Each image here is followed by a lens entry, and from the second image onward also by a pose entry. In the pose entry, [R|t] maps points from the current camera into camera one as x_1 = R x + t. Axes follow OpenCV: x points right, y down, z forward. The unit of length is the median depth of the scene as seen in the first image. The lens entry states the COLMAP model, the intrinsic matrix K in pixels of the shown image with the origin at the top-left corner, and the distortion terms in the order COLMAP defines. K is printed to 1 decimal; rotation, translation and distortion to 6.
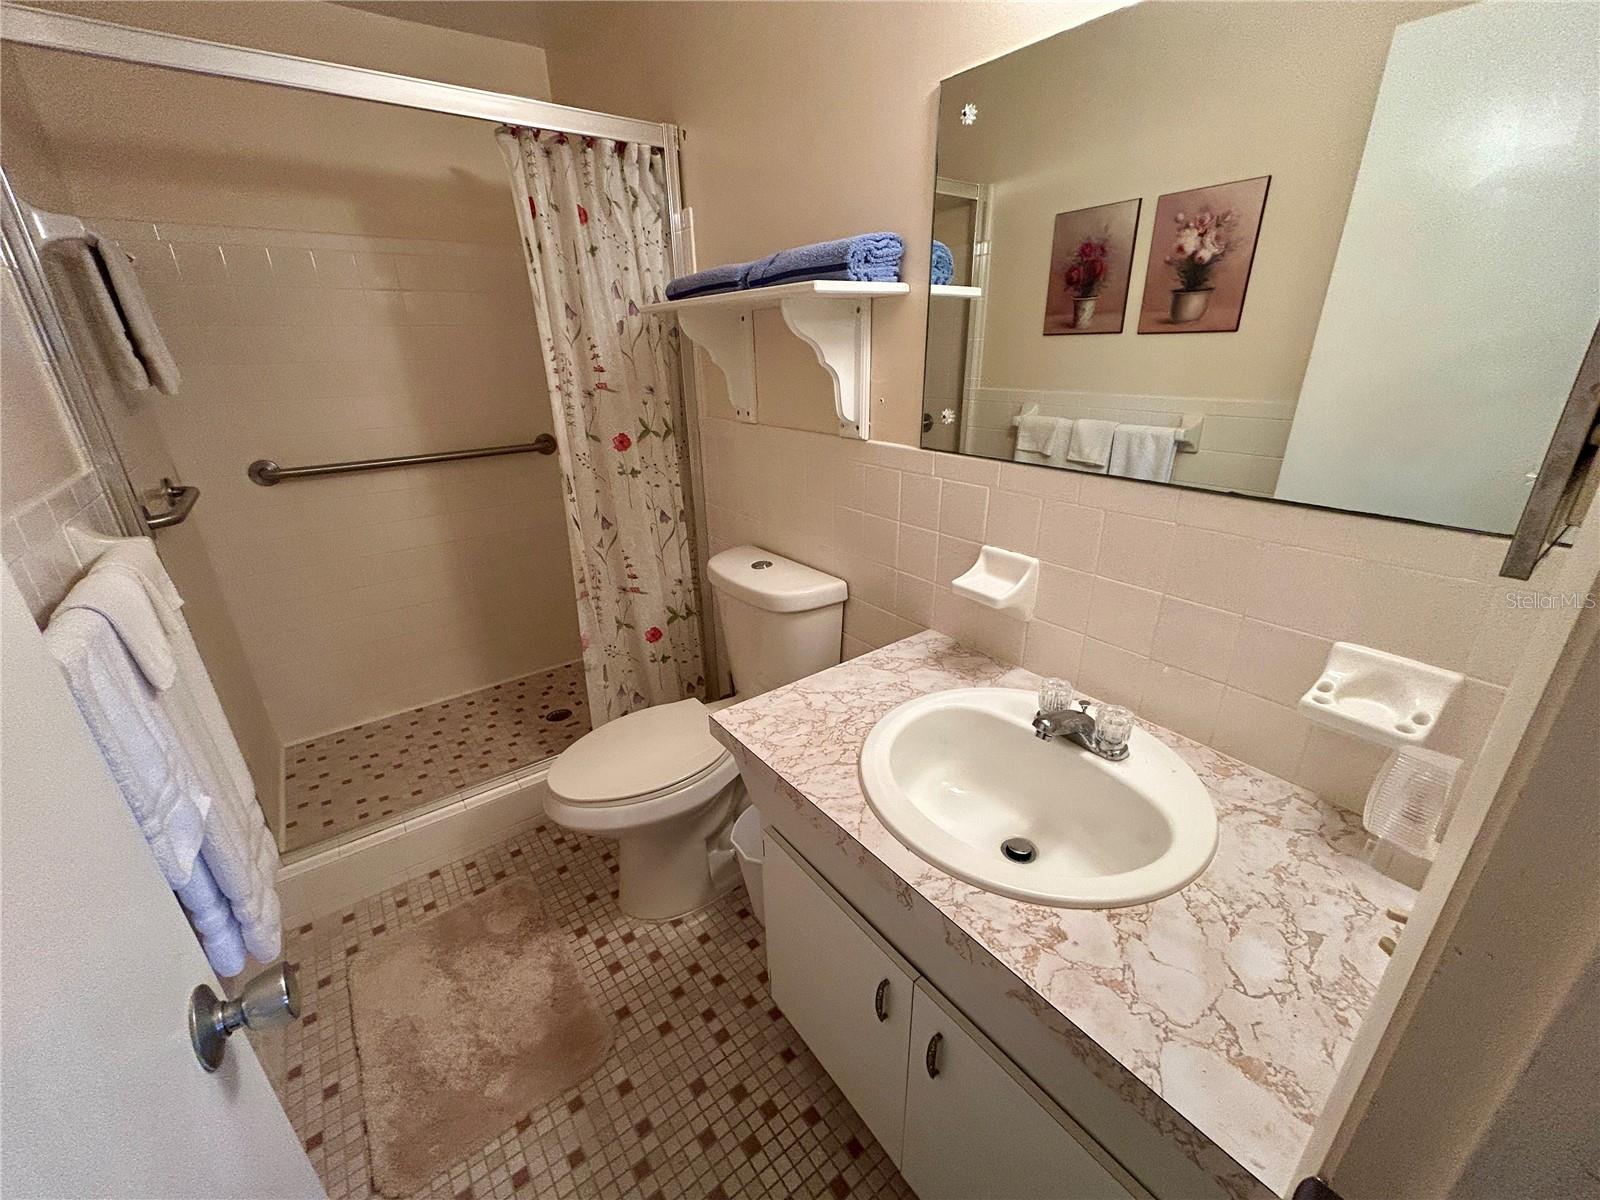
lens RADIAL K [[642.2, 0, 796.5], [0, 642.2, 597.9], [0, 0, 1]] dist [-0.002358, -0.000067]
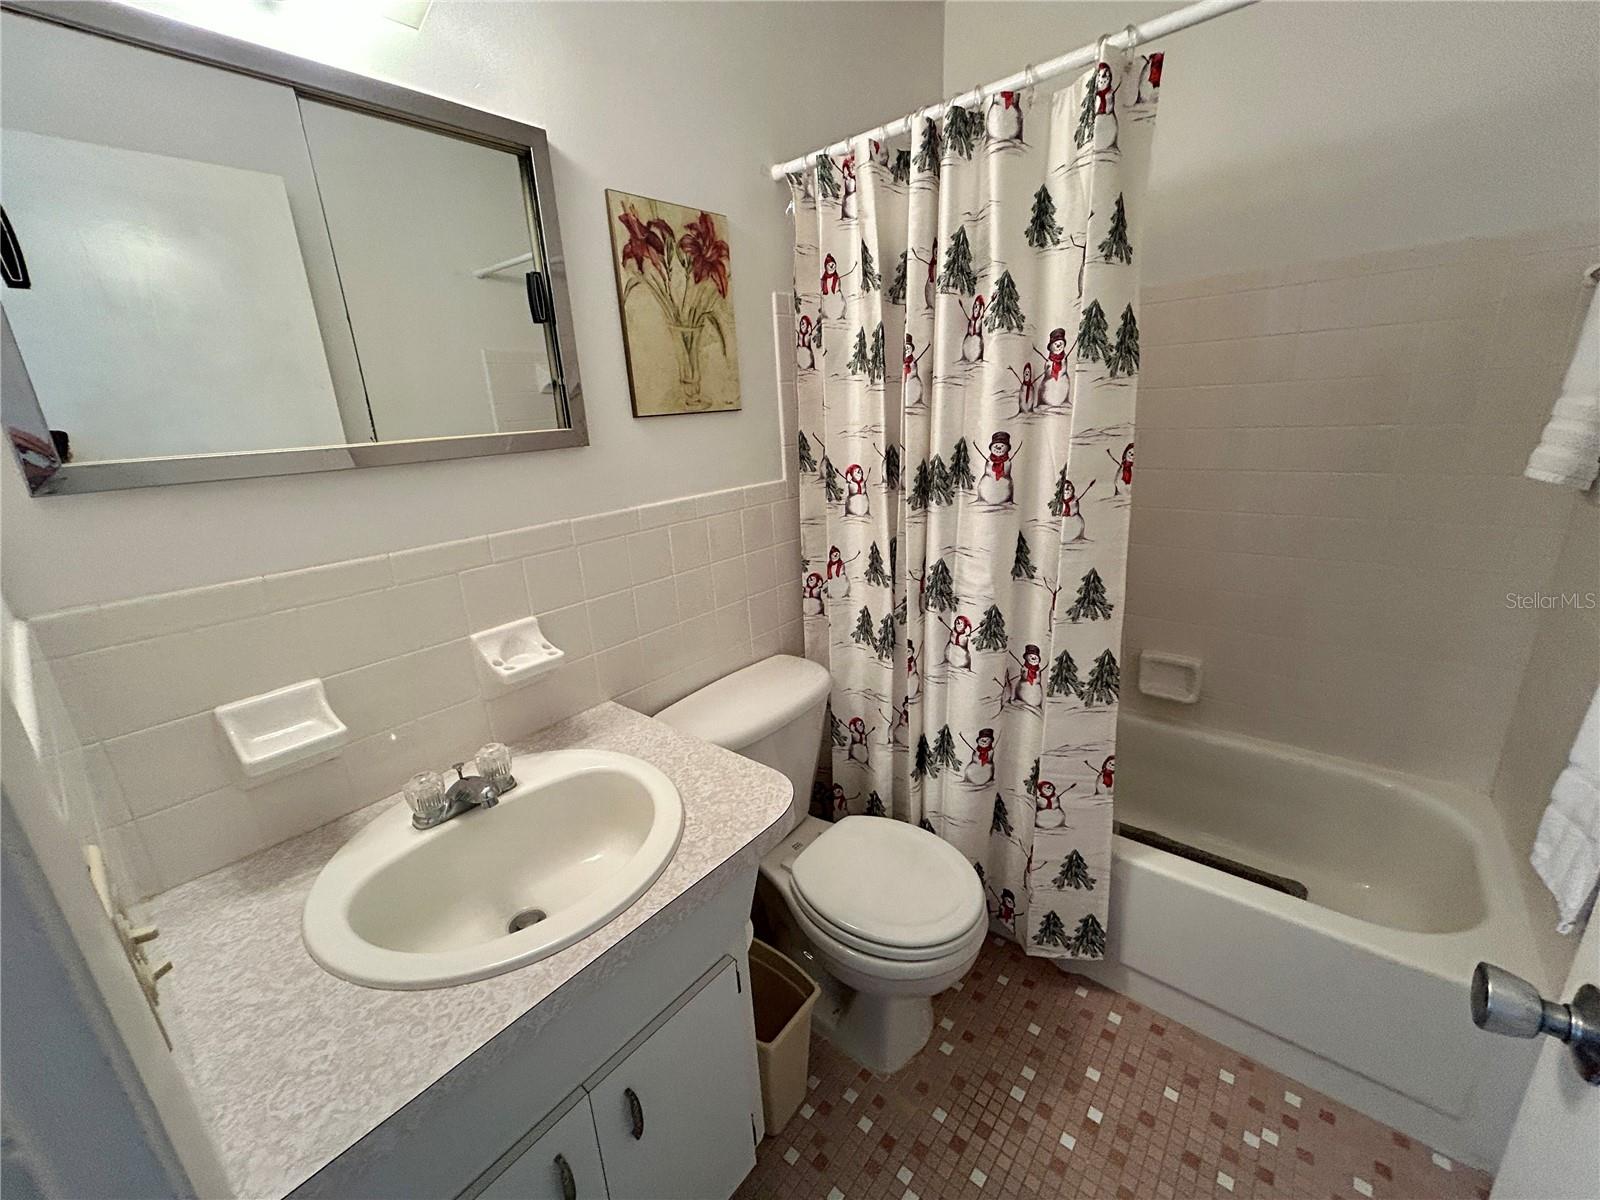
lens RADIAL K [[642.2, 0, 796.5], [0, 642.2, 602.5], [0, 0, 1]] dist [-0.002358, -0.000067]
pose [[-0.274944, -0.275151, 0.921248, -0.481028], [0.381120, 0.848492, 0.367165, -0.195198], [-0.882697, 0.452055, -0.128423, 0.492626]]
